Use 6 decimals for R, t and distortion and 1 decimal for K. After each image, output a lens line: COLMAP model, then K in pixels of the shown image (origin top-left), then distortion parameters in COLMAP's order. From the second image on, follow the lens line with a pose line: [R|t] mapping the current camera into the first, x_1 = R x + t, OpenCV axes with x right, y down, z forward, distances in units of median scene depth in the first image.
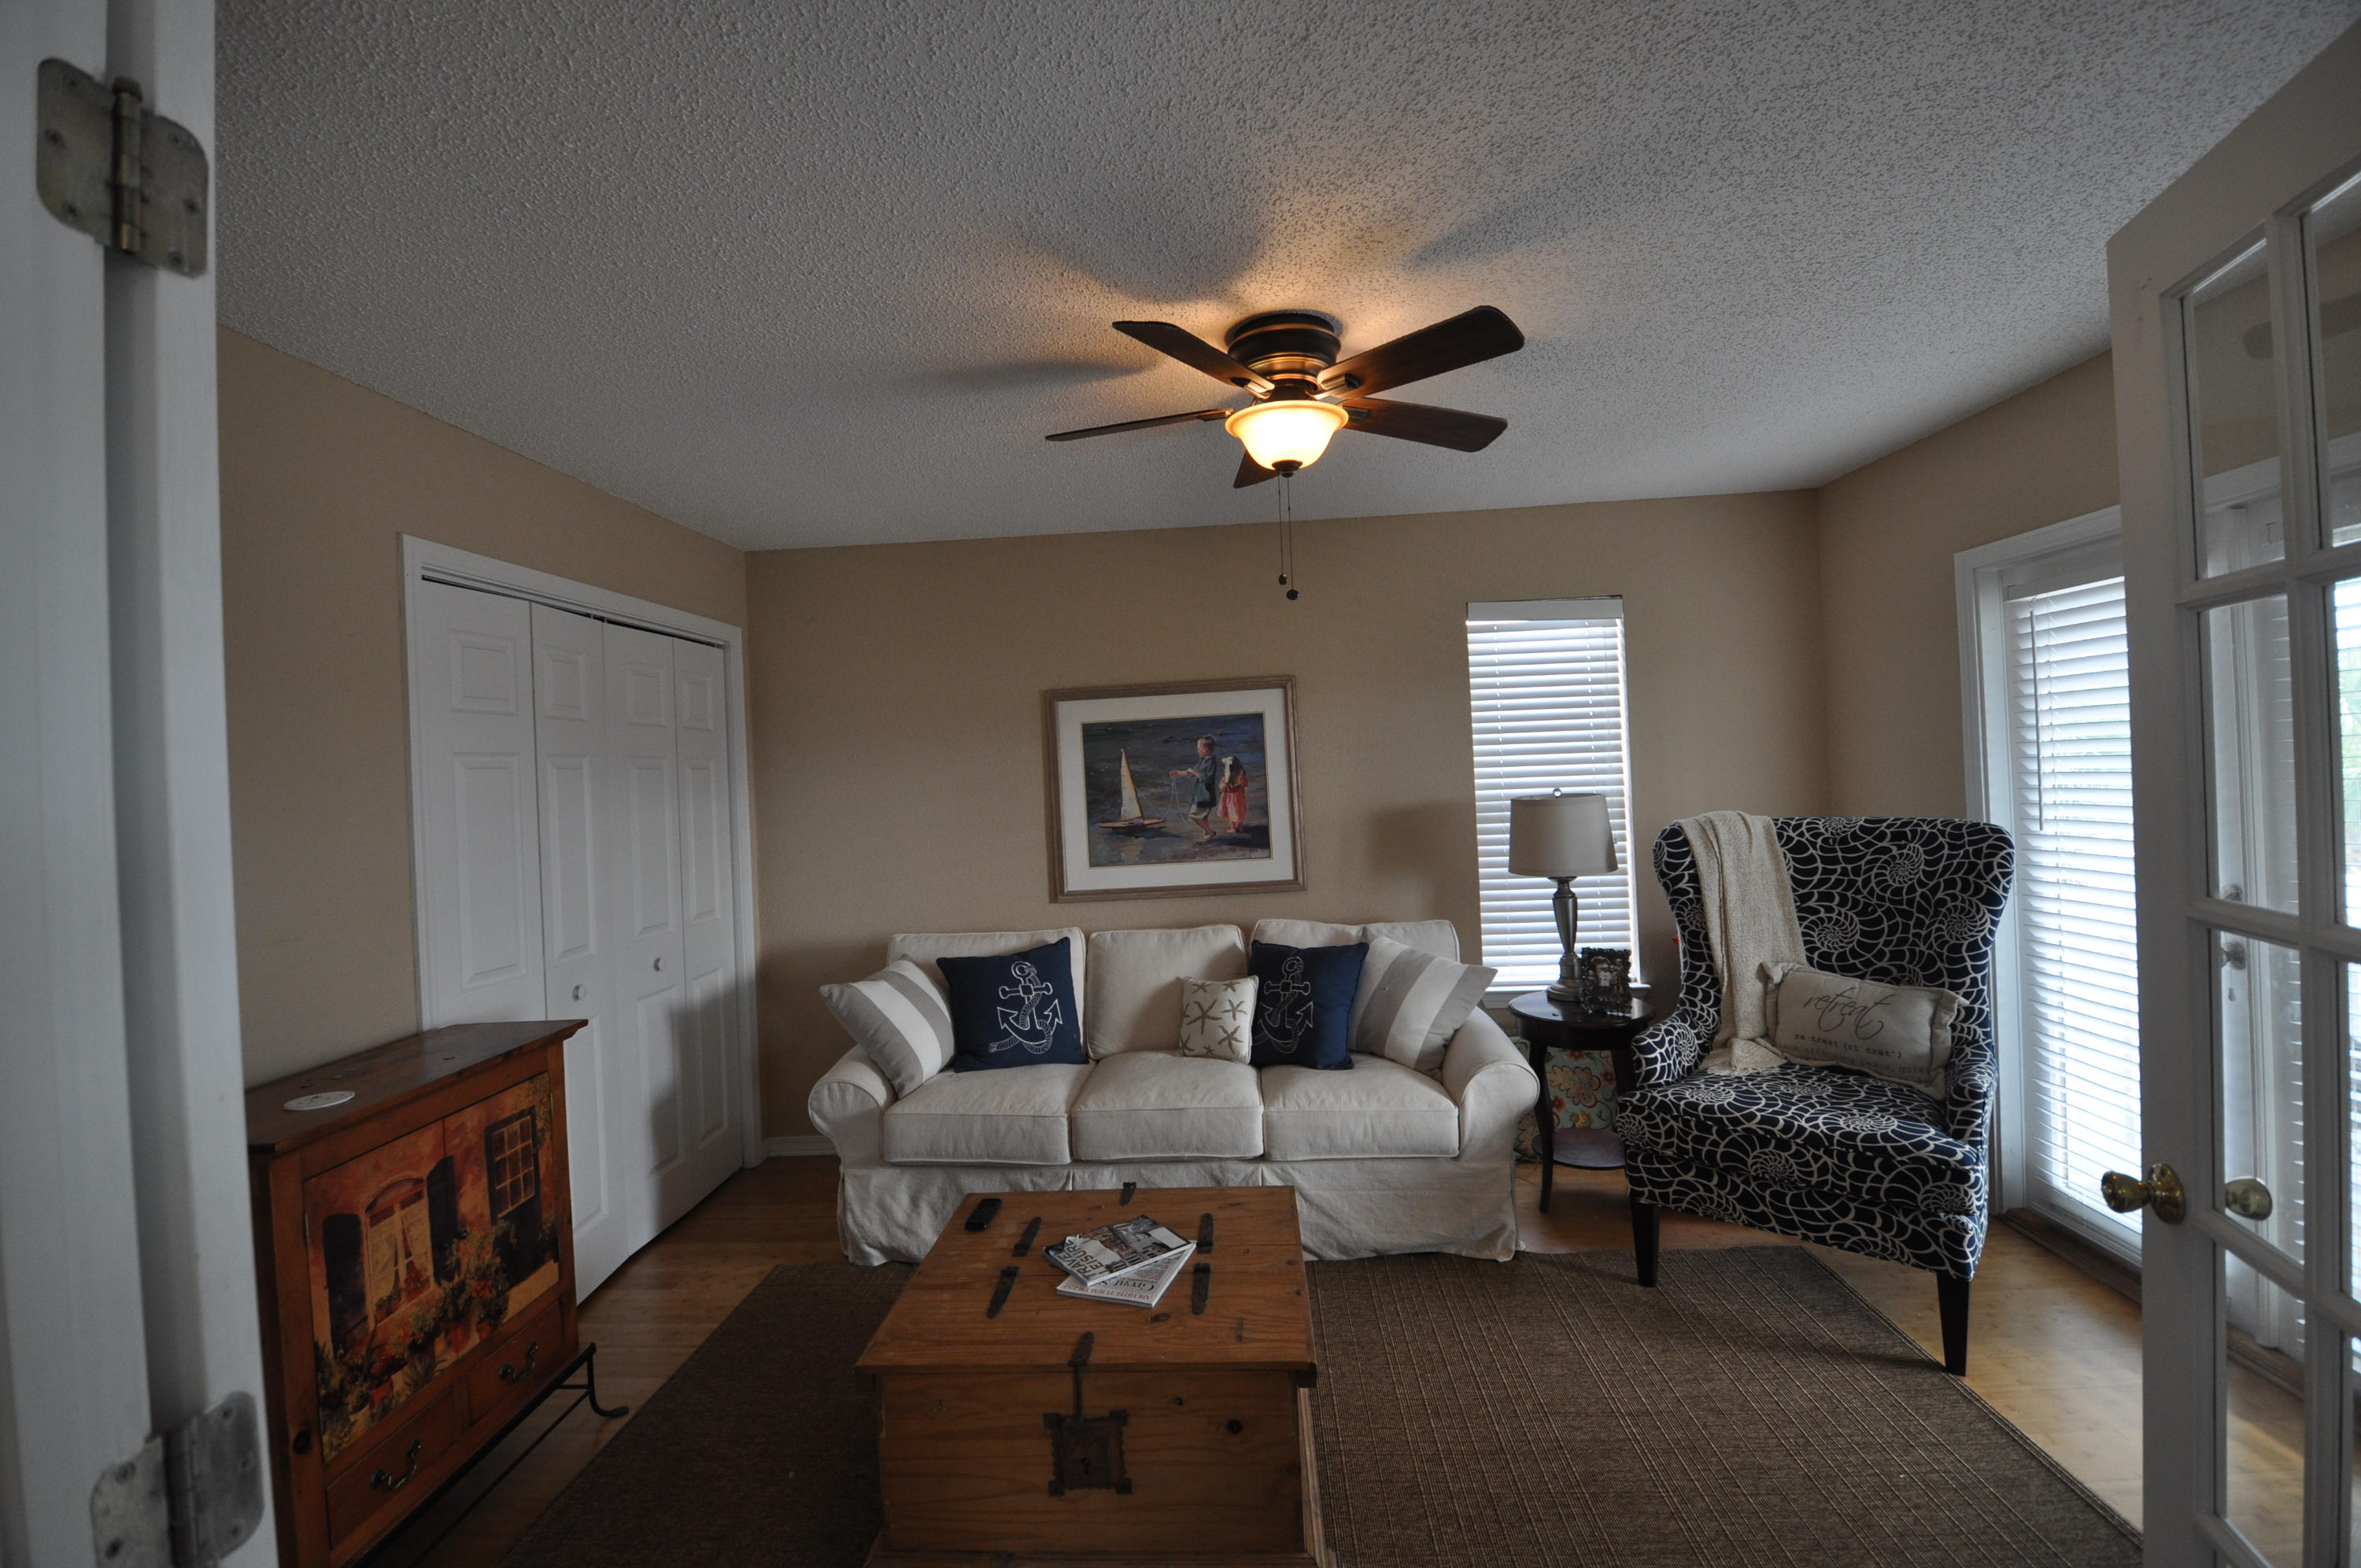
lens RADIAL K [[1040.6, 0, 1180.5], [0, 1040.6, 784.0], [0, 0, 1]] dist [0.023057, -0.027341]
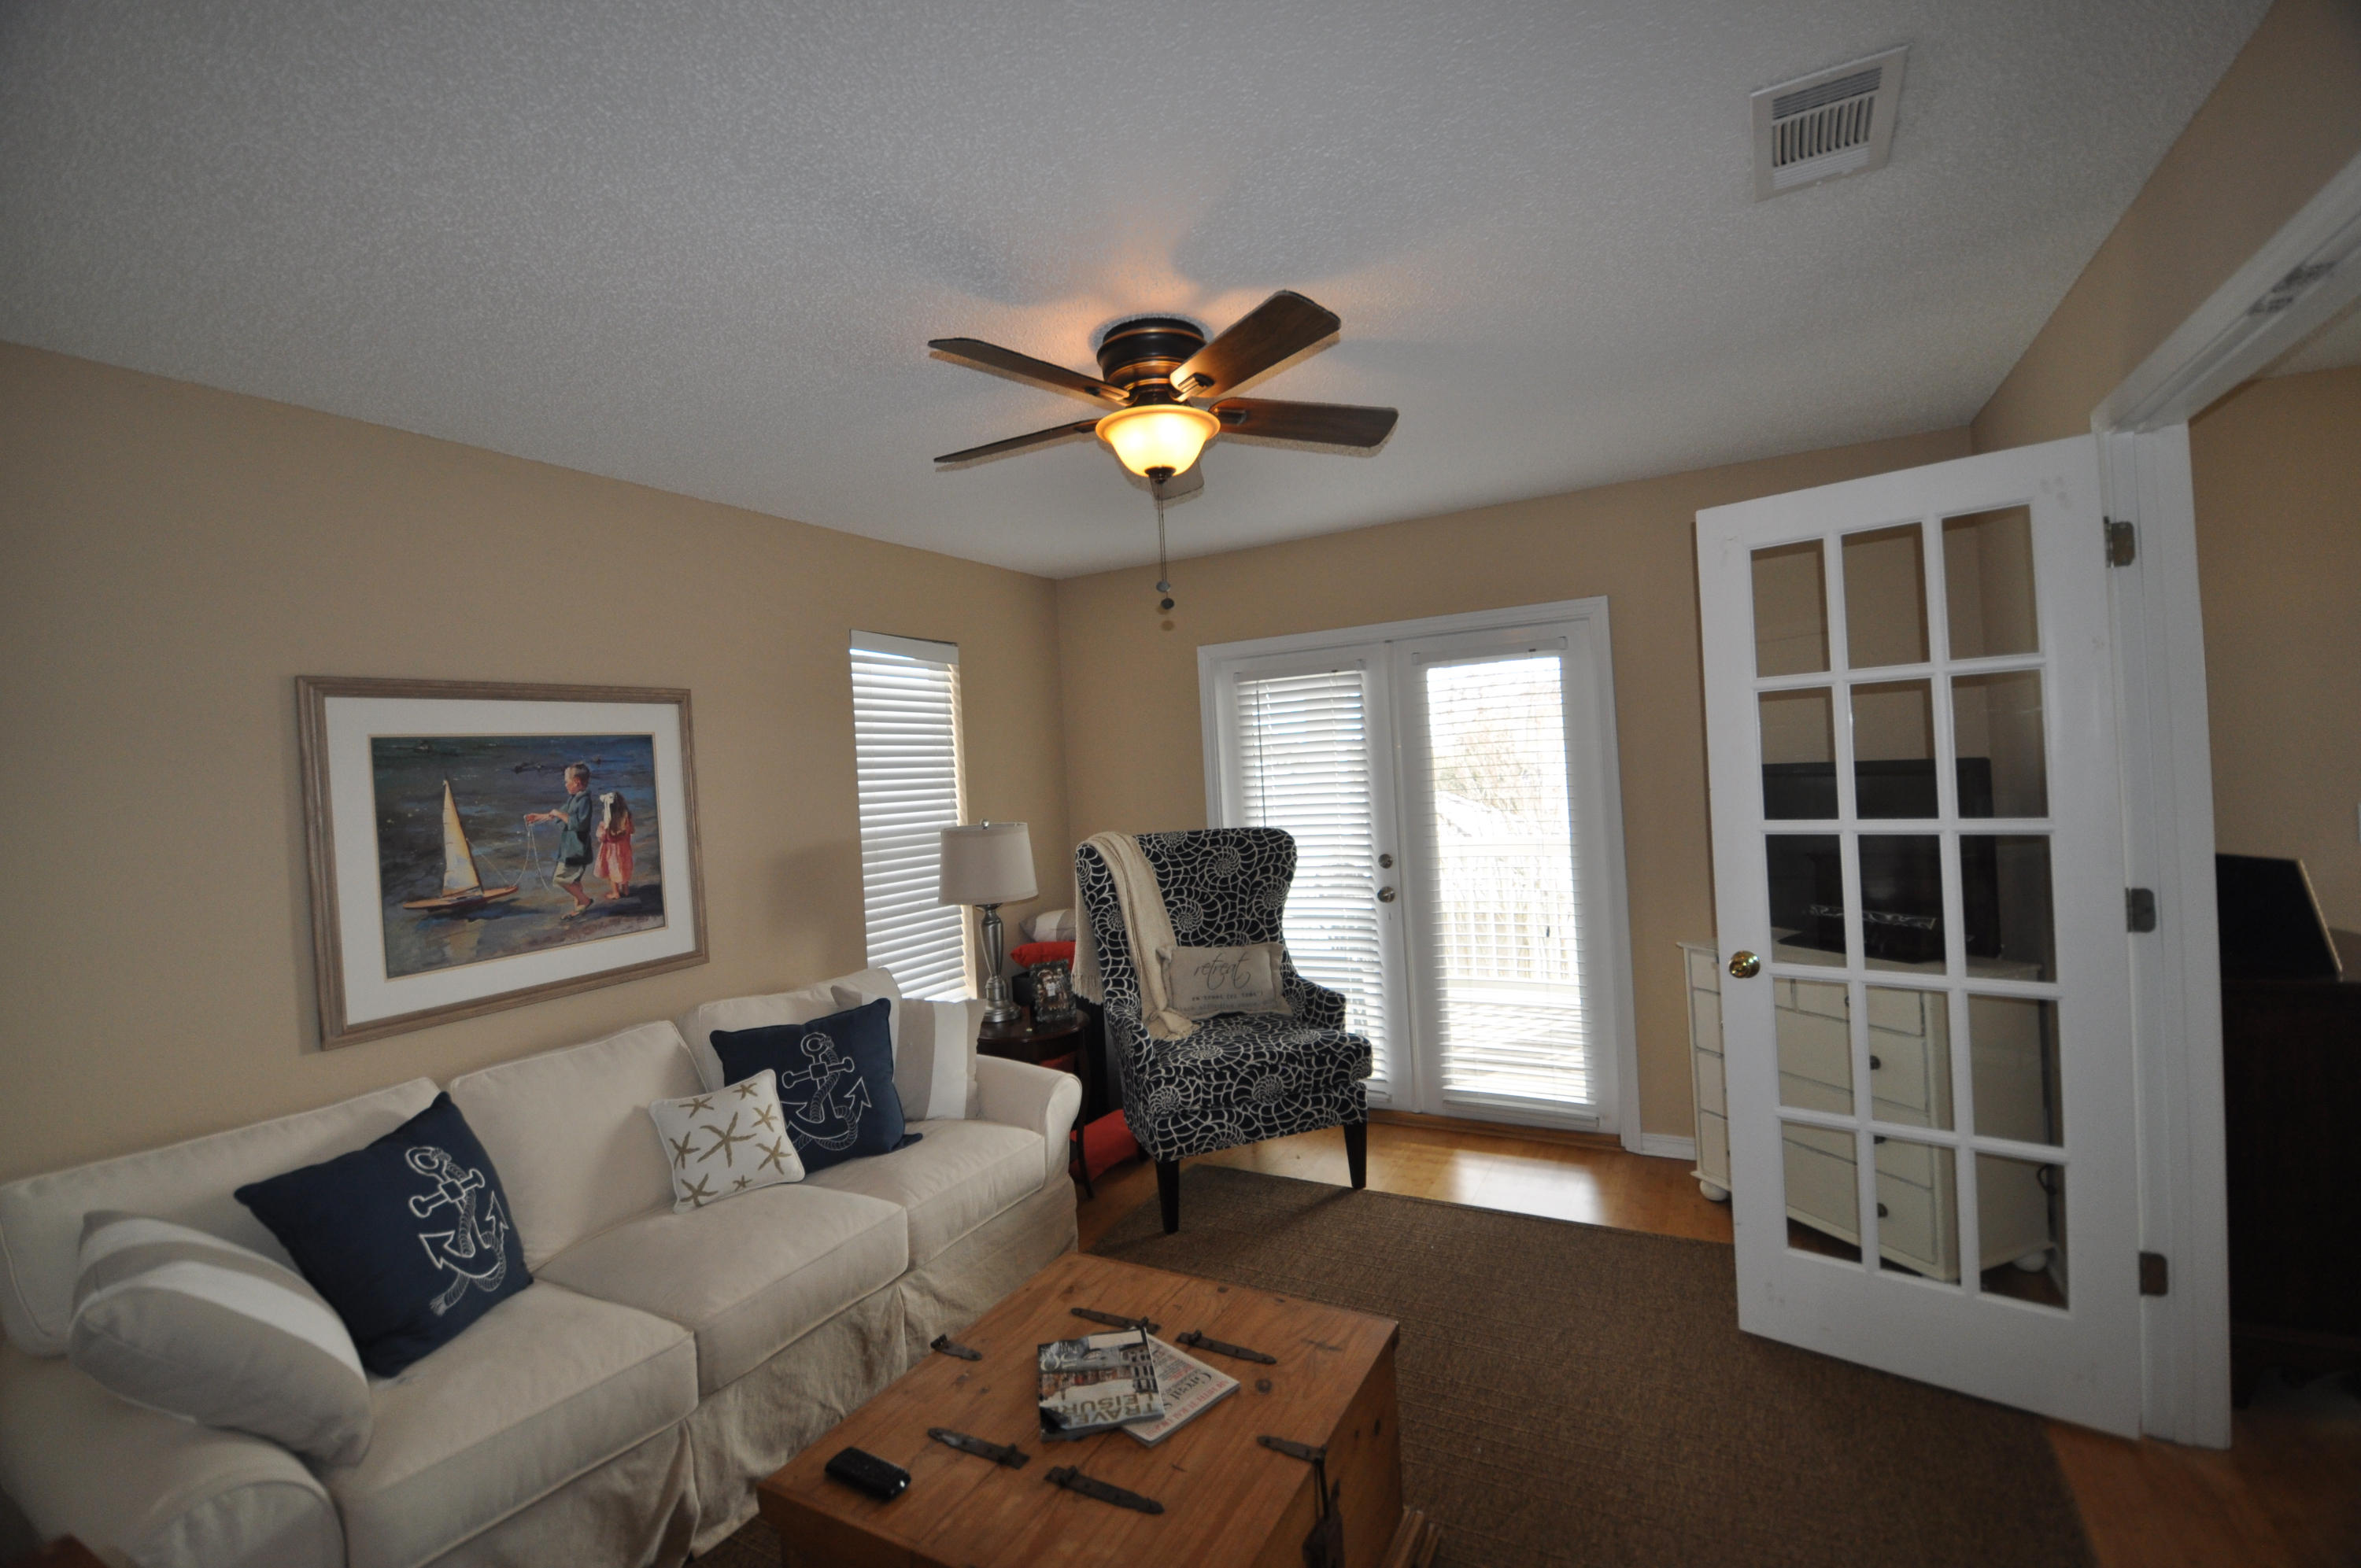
lens RADIAL K [[1035.3, 0, 1185.8], [0, 1035.3, 772.5], [0, 0, 1]] dist [0.024412, -0.025850]
pose [[0.421707, 0.018705, 0.906539, -0.499088], [0.051091, 0.997709, -0.044353, 0.013850], [-0.905292, 0.065020, 0.419785, 0.376985]]
